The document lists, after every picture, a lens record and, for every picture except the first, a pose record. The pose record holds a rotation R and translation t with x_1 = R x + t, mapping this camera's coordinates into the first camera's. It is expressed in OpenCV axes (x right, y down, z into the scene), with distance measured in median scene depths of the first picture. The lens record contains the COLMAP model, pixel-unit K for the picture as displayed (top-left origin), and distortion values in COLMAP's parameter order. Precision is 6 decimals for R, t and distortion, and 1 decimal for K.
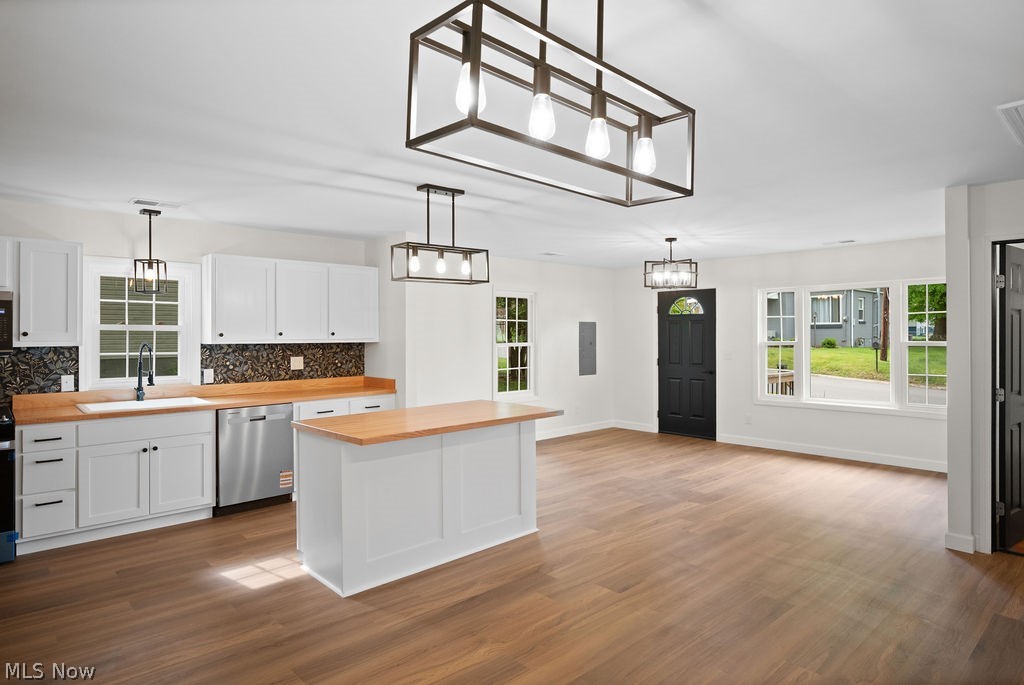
lens RADIAL K [[588.0, 0, 523.3], [0, 588.0, 332.2], [0, 0, 1]] dist [-0.004536, -0.000063]
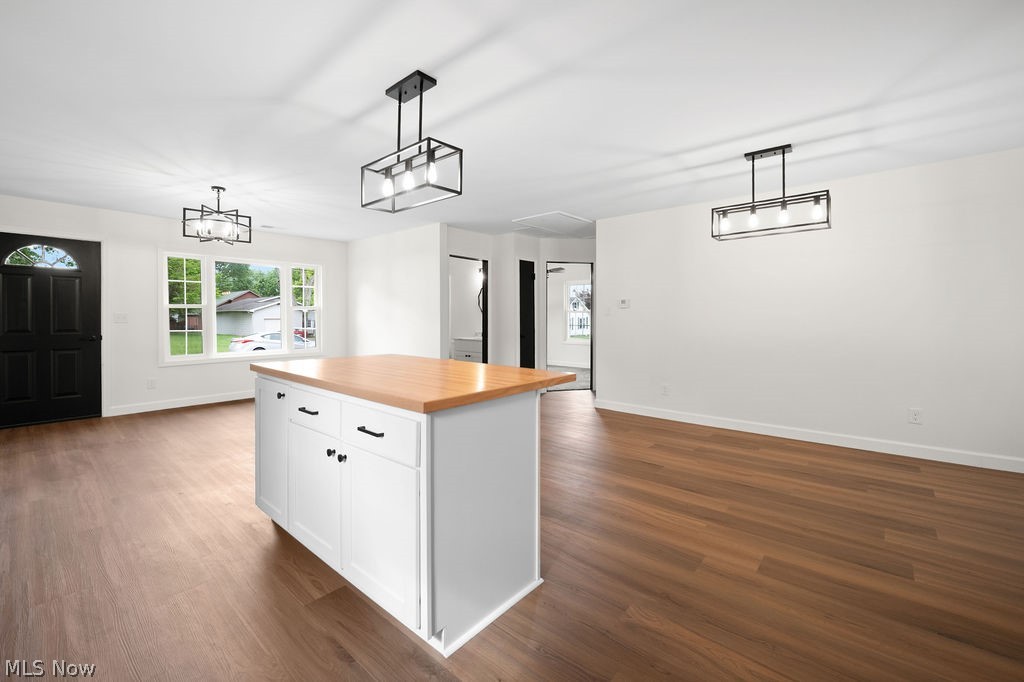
lens RADIAL K [[431.7, 0, 513.3], [0, 431.7, 321.1], [0, 0, 1]] dist [-0.000270, -0.000007]
pose [[-0.096747, -0.004074, 0.995301, -0.552669], [-0.005085, 0.999981, 0.003599, 0.056137], [-0.995296, -0.004713, -0.096766, 0.679128]]
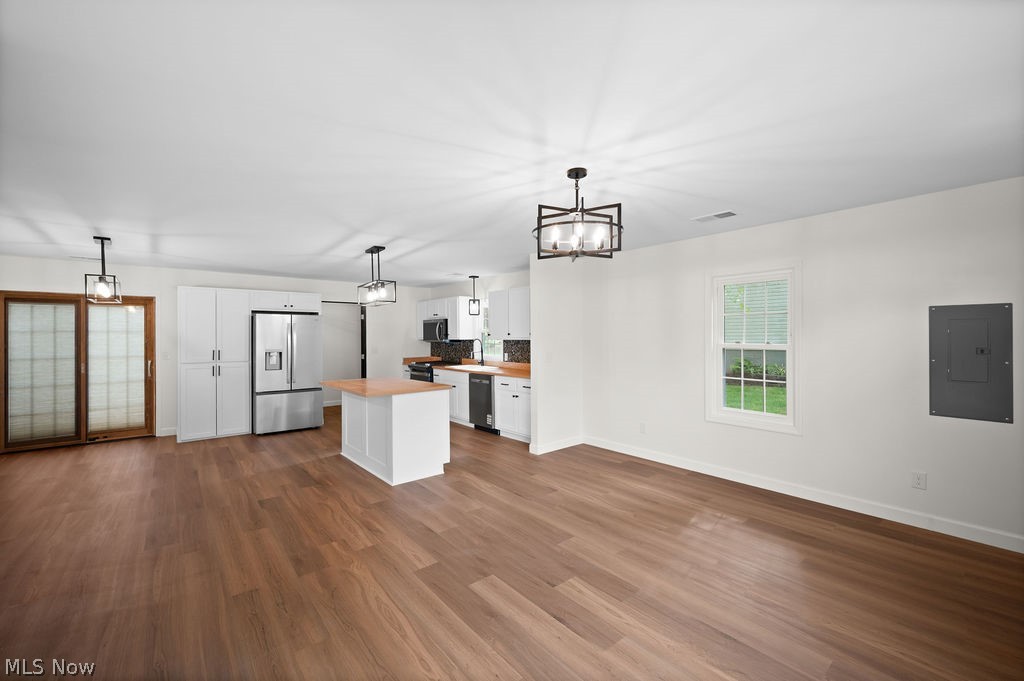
lens RADIAL K [[427.9, 0, 515.0], [0, 427.9, 333.6], [0, 0, 1]] dist [0.000125, 0.000098]
pose [[-0.075258, 0.000246, -0.997164, 0.780286], [0.012003, 0.999928, -0.000659, 0.002664], [0.997092, -0.012019, -0.075255, 1.104021]]
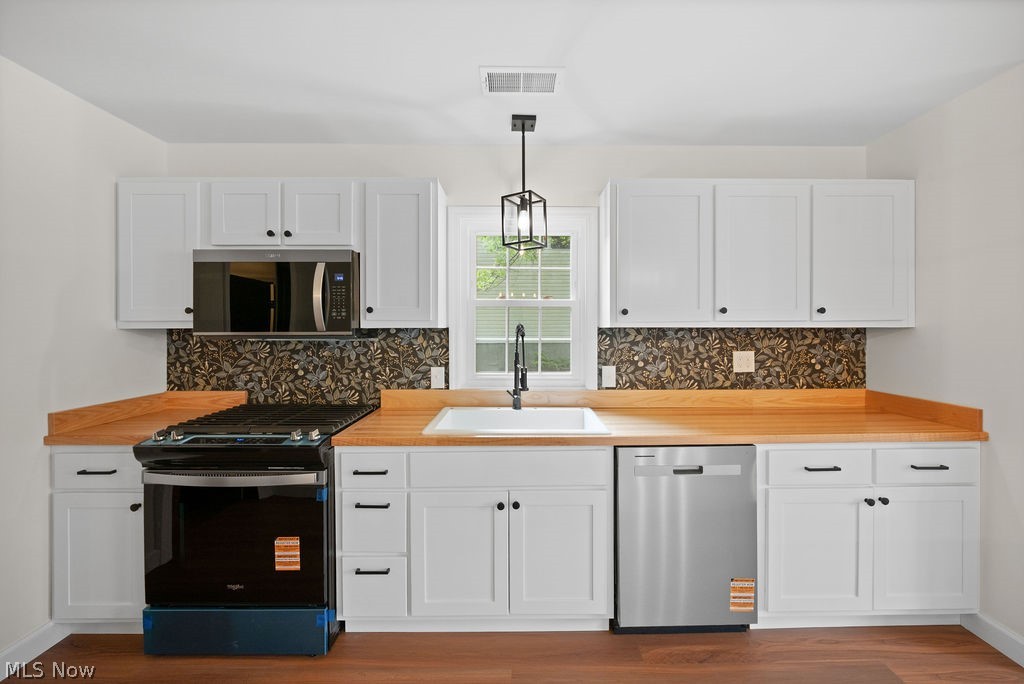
lens RADIAL K [[419.3, 0, 518.8], [0, 419.3, 331.4], [0, 0, 1]] dist [0.000086, -0.000133]
pose [[0.732458, 0.006150, -0.680785, -0.283561], [0.000973, 0.999949, 0.010081, 0.018834], [0.680812, -0.008047, 0.732414, 0.574152]]
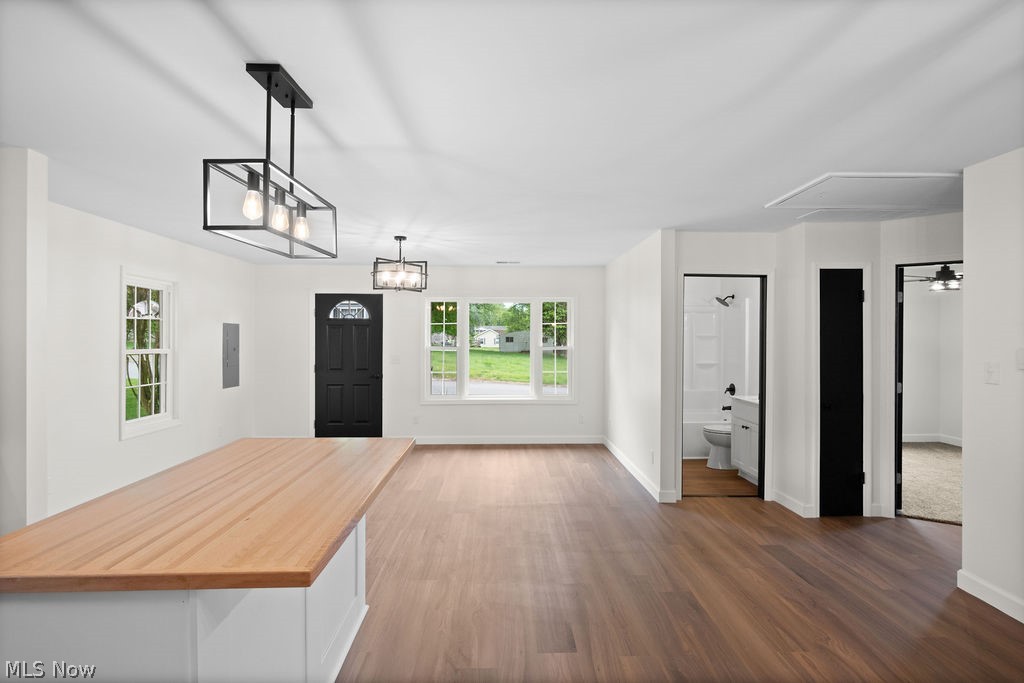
lens RADIAL K [[511.7, 0, 512.0], [0, 511.7, 341.5], [0, 0, 1]] dist [0.000352, 0.000341]
pose [[0.669057, 0.002660, 0.743206, -0.268787], [-0.008198, 0.999959, 0.003801, 0.003318], [-0.743166, -0.008636, 0.669052, 0.364340]]
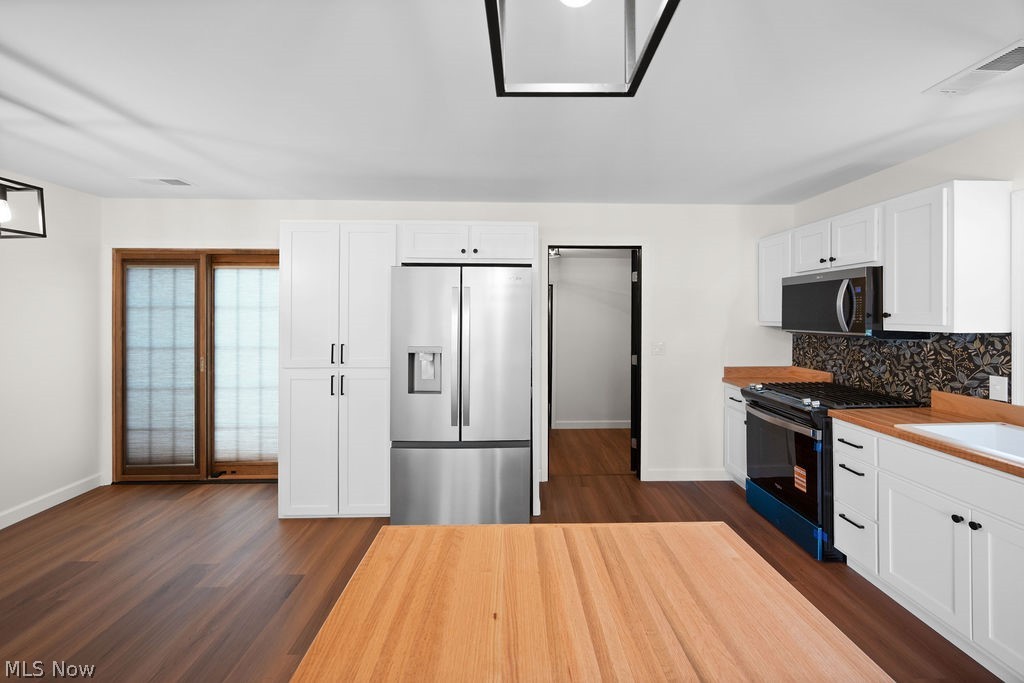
lens RADIAL K [[417.6, 0, 519.1], [0, 417.6, 314.3], [0, 0, 1]] dist [-0.001287, -0.000052]
pose [[-0.670374, 0.003419, -0.742015, -0.048560], [0.006640, 0.999977, -0.001392, -0.000332], [0.741993, -0.005860, -0.670382, 0.775029]]
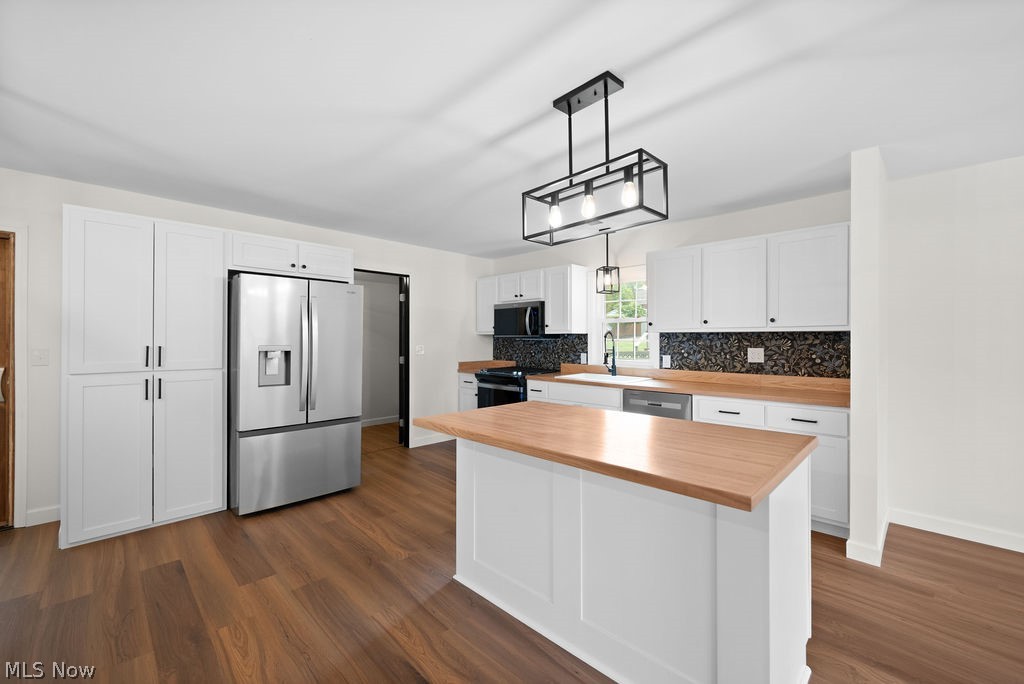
lens RADIAL K [[419.4, 0, 513.1], [0, 419.4, 338.0], [0, 0, 1]] dist [0.000574, -0.000110]
pose [[0.028073, 0.001968, -0.999604, 0.252561], [0.002991, 0.999993, 0.002053, 0.026469], [0.999601, -0.003047, 0.028067, 0.668601]]
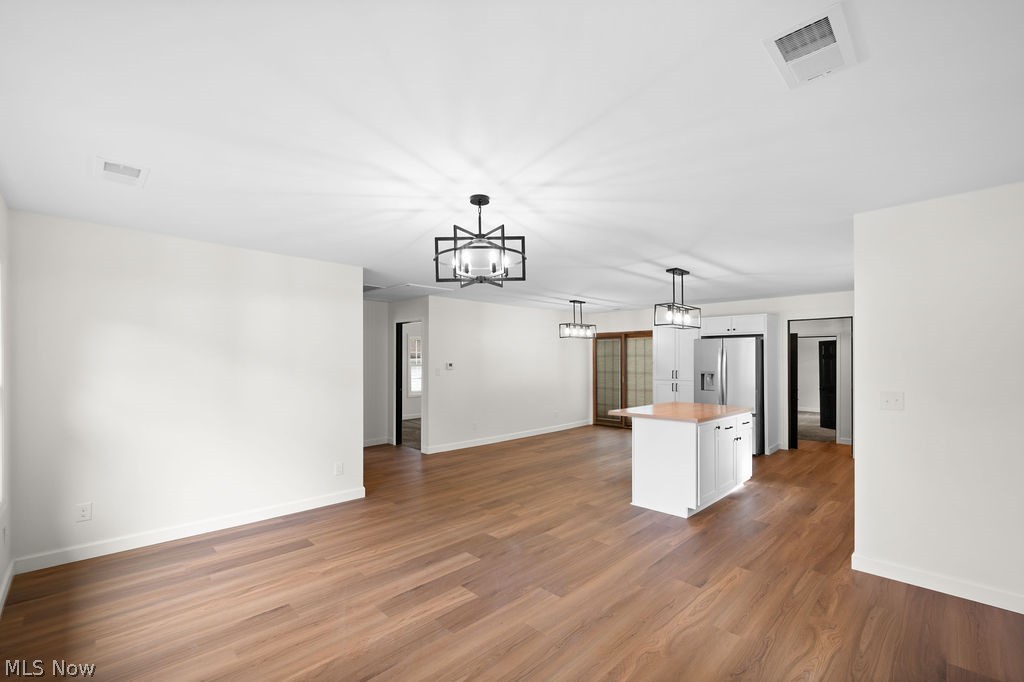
lens RADIAL K [[434.3, 0, 510.4], [0, 434.3, 359.5], [0, 0, 1]] dist [-0.000705, -0.000045]
pose [[-0.999893, 0.005317, -0.013605, 0.258706], [0.005398, 0.999968, -0.005959, 0.006696], [0.013573, -0.006032, -0.999890, 1.639154]]
